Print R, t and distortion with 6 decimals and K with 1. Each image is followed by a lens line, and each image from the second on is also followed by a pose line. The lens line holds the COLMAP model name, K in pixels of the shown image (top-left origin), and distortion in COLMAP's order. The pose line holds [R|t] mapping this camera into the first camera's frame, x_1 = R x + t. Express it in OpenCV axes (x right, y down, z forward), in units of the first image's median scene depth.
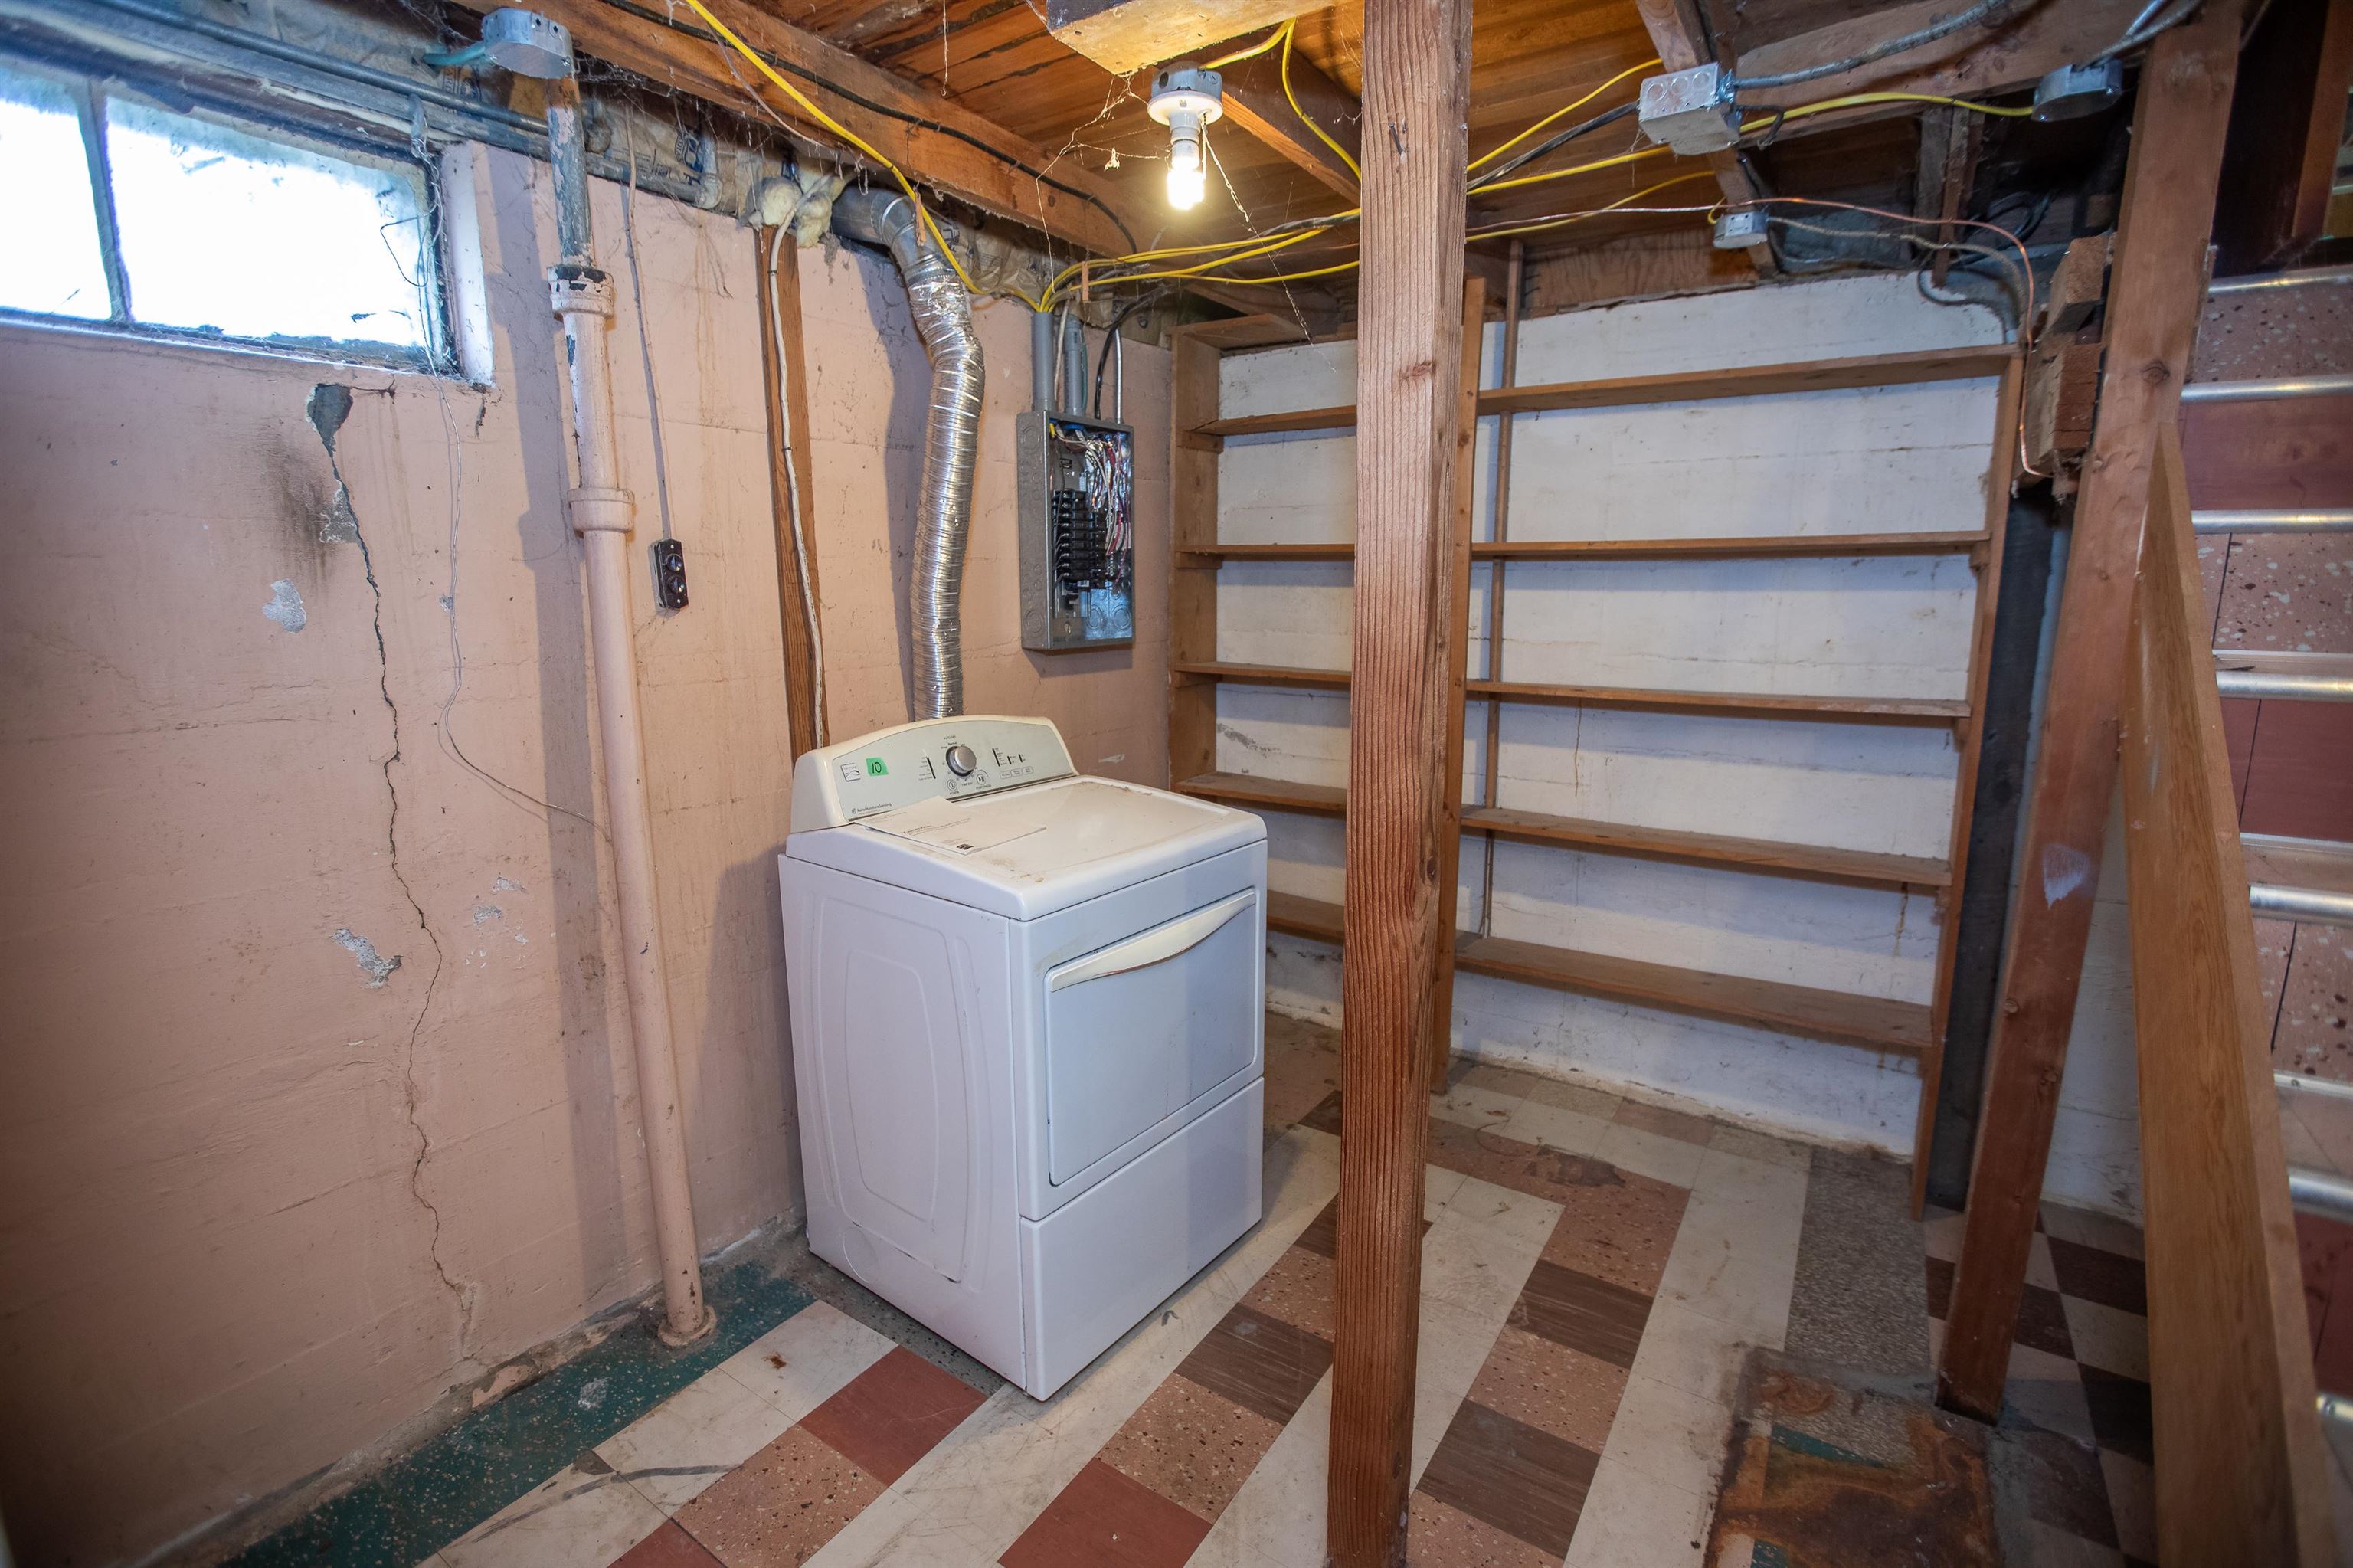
lens RADIAL K [[1070.1, 0, 1186.2], [0, 1070.1, 786.6], [0, 0, 1]] dist [-0.022050, 0.000338]
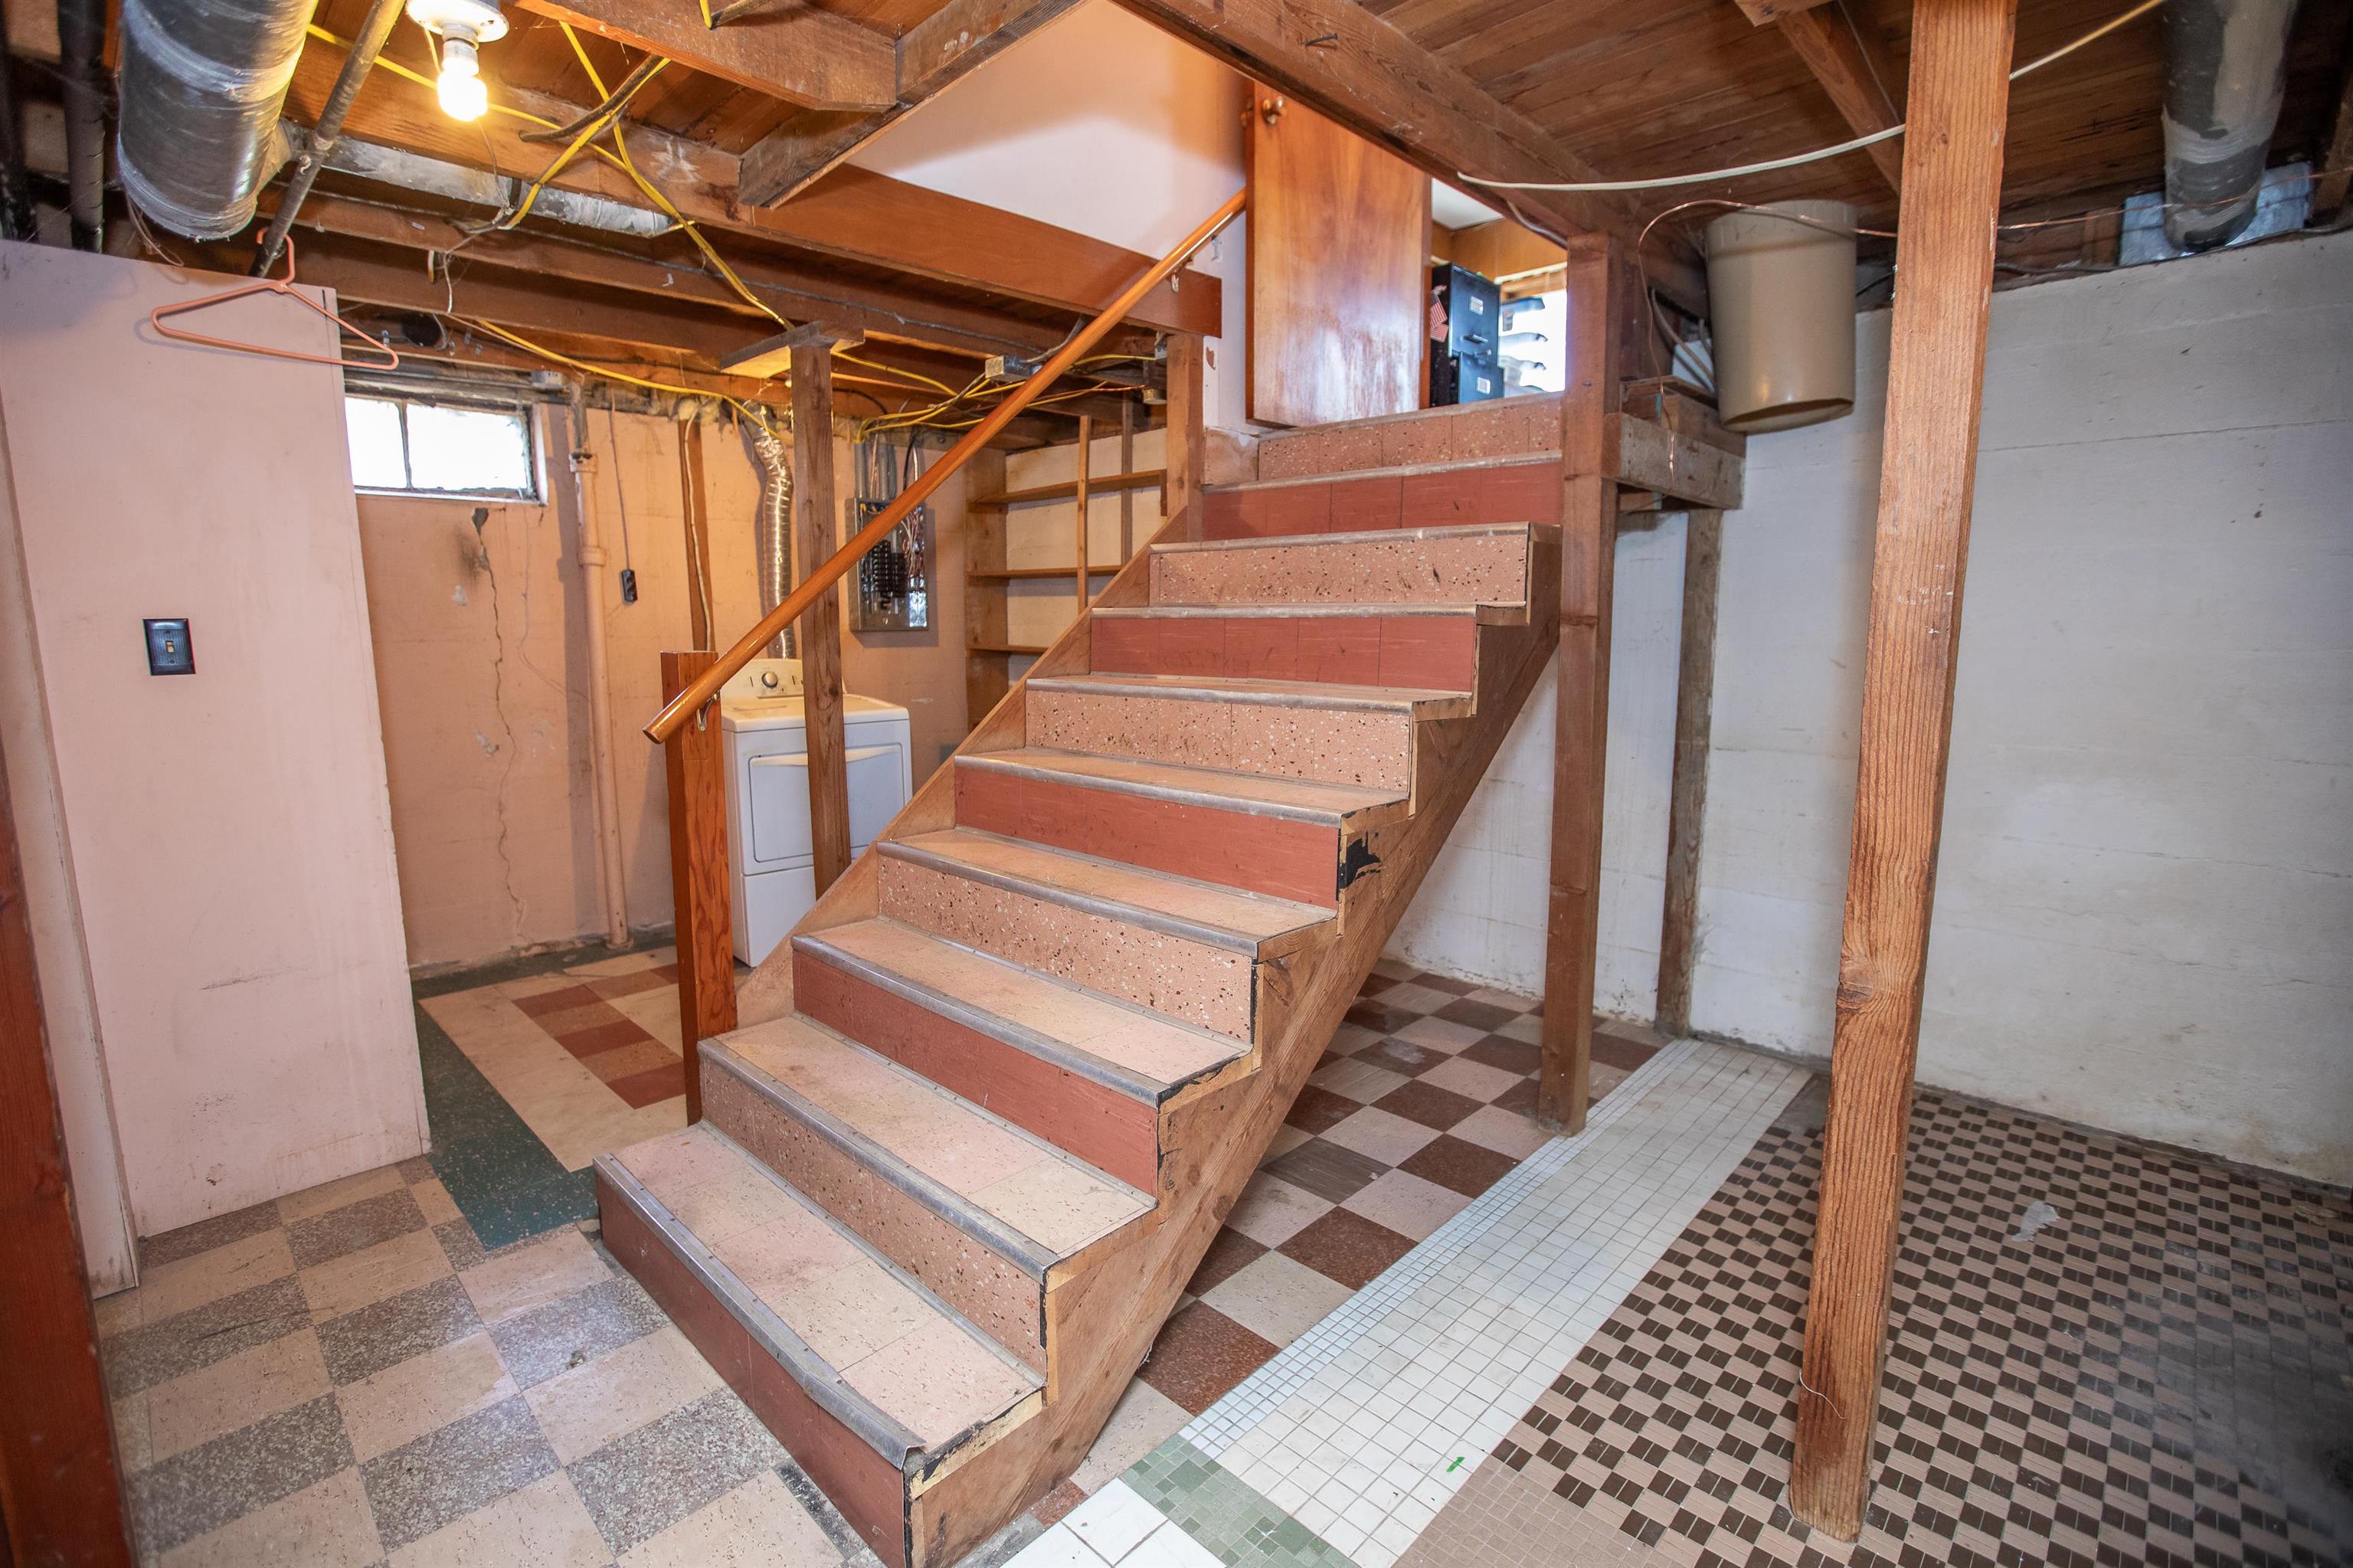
lens RADIAL K [[1070.1, 0, 1166.2], [0, 1070.1, 777.6], [0, 0, 1]] dist [-0.022050, 0.000338]
pose [[0.985184, 0.022268, -0.170050, 1.000117], [-0.028734, 0.998951, -0.035662, 0.243060], [0.169077, 0.040020, 0.984790, -0.953547]]
